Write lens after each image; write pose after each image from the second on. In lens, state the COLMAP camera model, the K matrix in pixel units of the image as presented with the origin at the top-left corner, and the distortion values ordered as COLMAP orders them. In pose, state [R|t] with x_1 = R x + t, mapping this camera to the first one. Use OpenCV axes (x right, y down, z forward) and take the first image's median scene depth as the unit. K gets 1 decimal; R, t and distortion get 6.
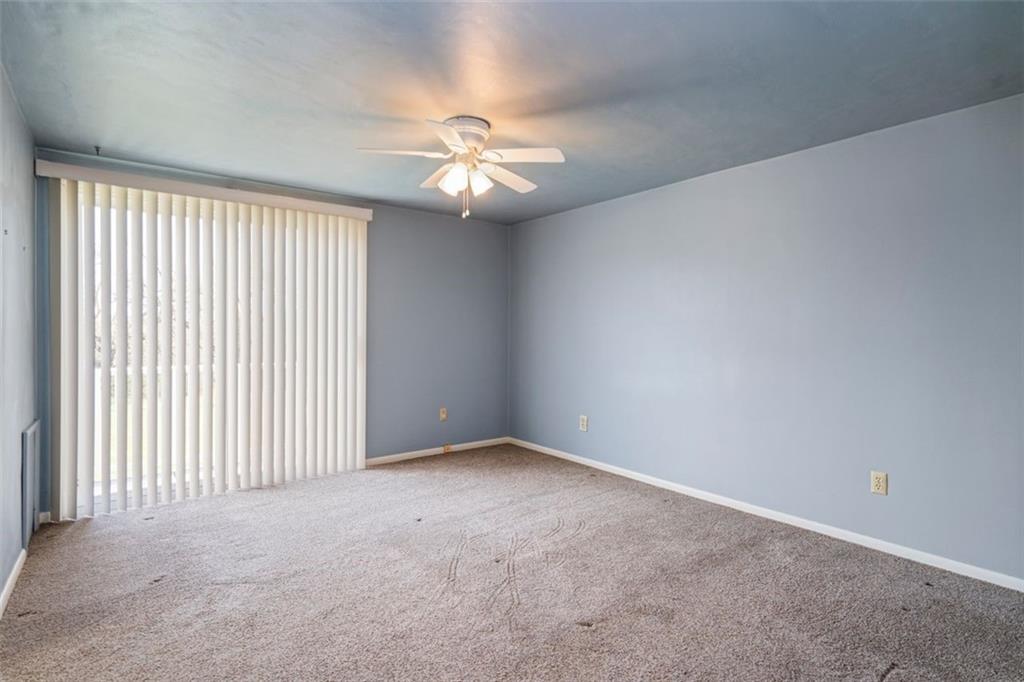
lens RADIAL K [[465.2, 0, 511.0], [0, 465.2, 328.4], [0, 0, 1]] dist [0.000195, 0.000209]
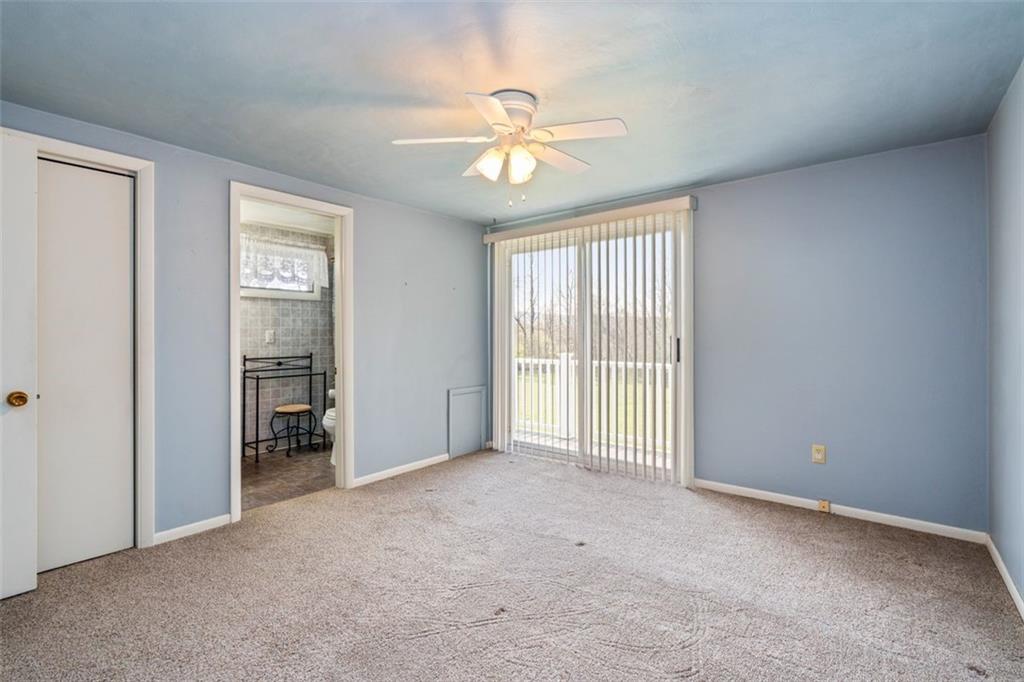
lens RADIAL K [[465.2, 0, 511.0], [0, 465.2, 328.4], [0, 0, 1]] dist [0.000195, 0.000209]
pose [[0.276342, -0.012875, -0.960973, 0.651328], [0.013819, 0.999860, -0.009422, -0.002002], [0.960960, -0.010676, 0.276482, 0.618496]]
